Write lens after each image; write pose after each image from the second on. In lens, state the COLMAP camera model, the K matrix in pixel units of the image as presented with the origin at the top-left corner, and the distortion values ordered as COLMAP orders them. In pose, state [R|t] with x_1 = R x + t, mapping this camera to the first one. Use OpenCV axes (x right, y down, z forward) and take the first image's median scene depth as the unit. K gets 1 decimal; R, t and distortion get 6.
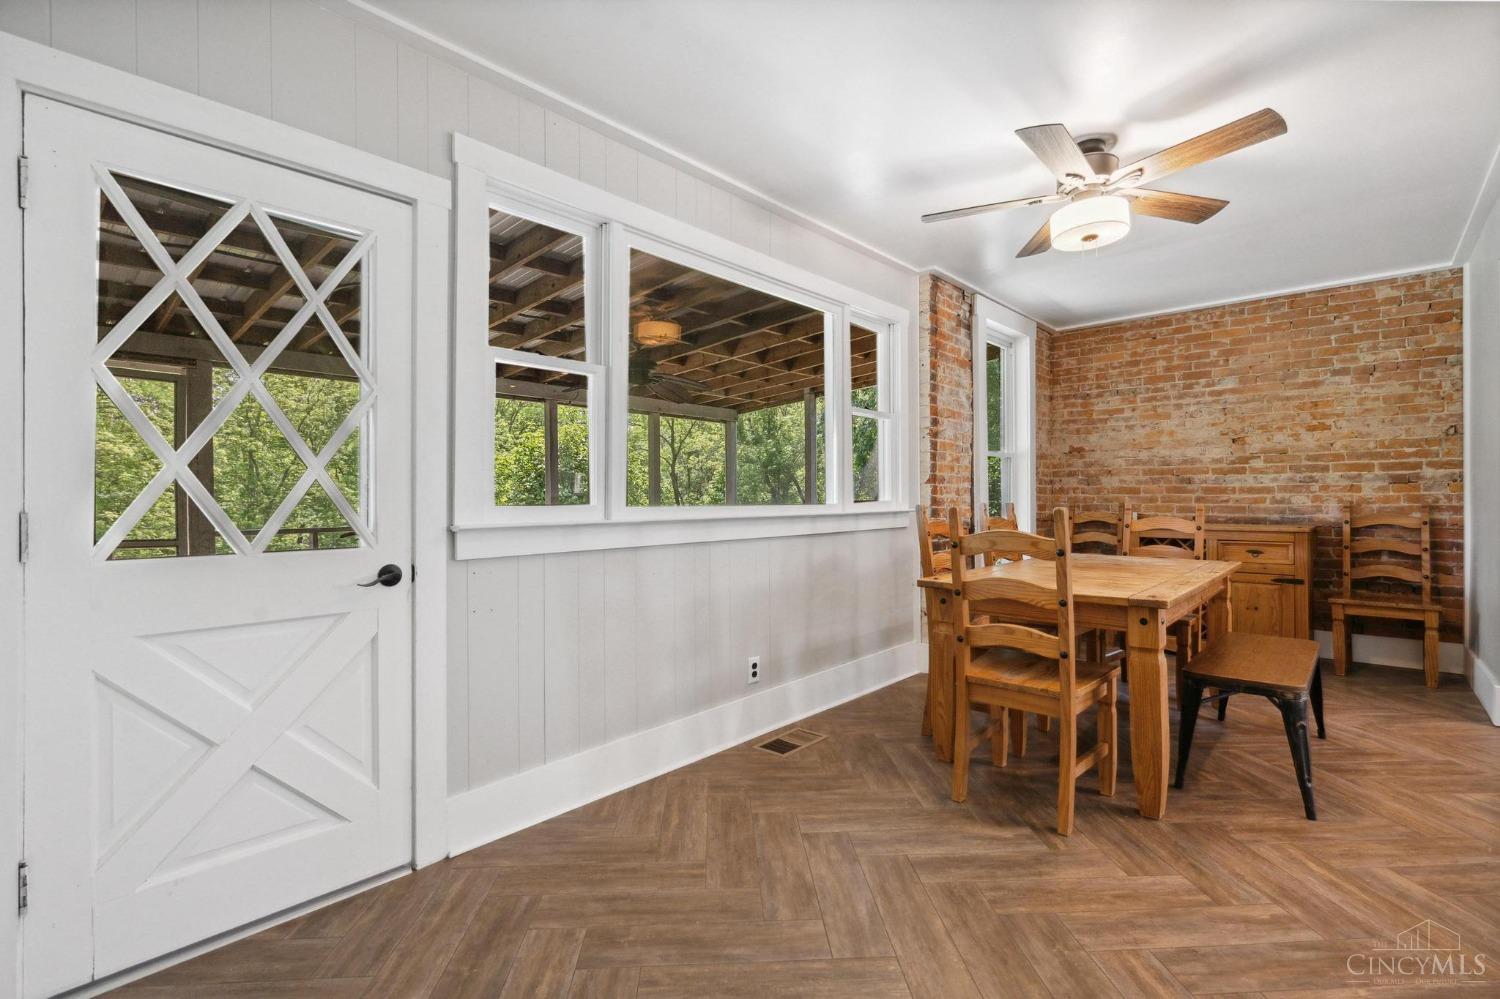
lens RADIAL K [[684.3, 0, 746.8], [0, 684.3, 493.0], [0, 0, 1]] dist [0.004656, 0.000935]
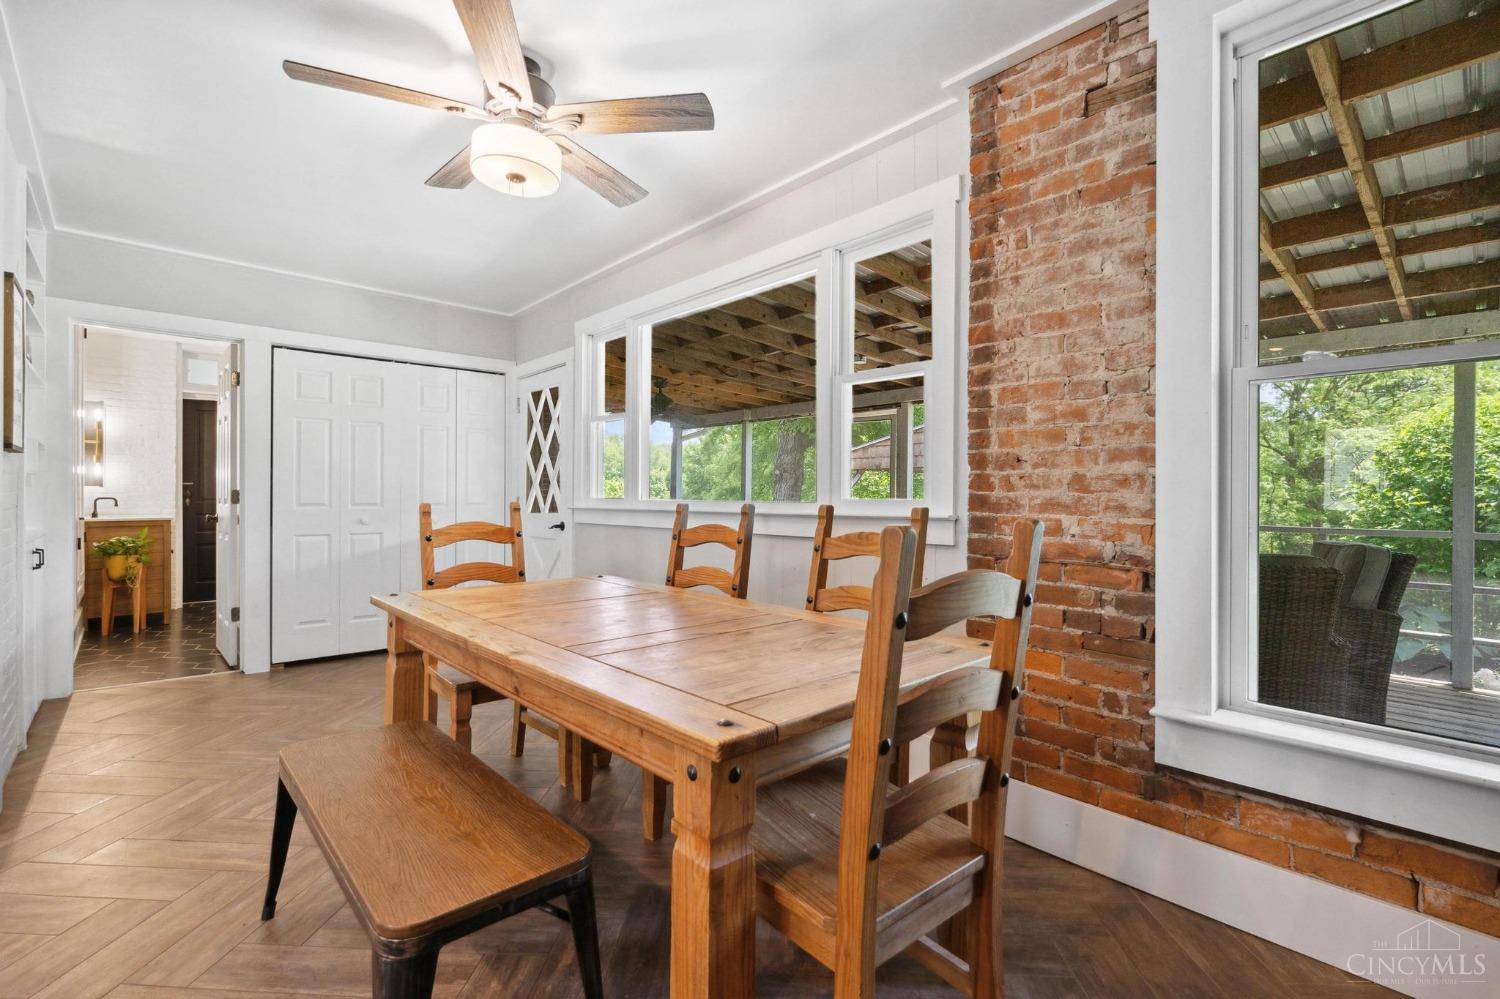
lens RADIAL K [[684.3, 0, 747.2], [0, 684.3, 500.3], [0, 0, 1]] dist [0.004656, 0.000935]
pose [[-0.101066, 0.009448, -0.994835, 1.114493], [0.000971, 0.999955, 0.009398, 0.005839], [0.994879, -0.000016, -0.101071, 1.176761]]
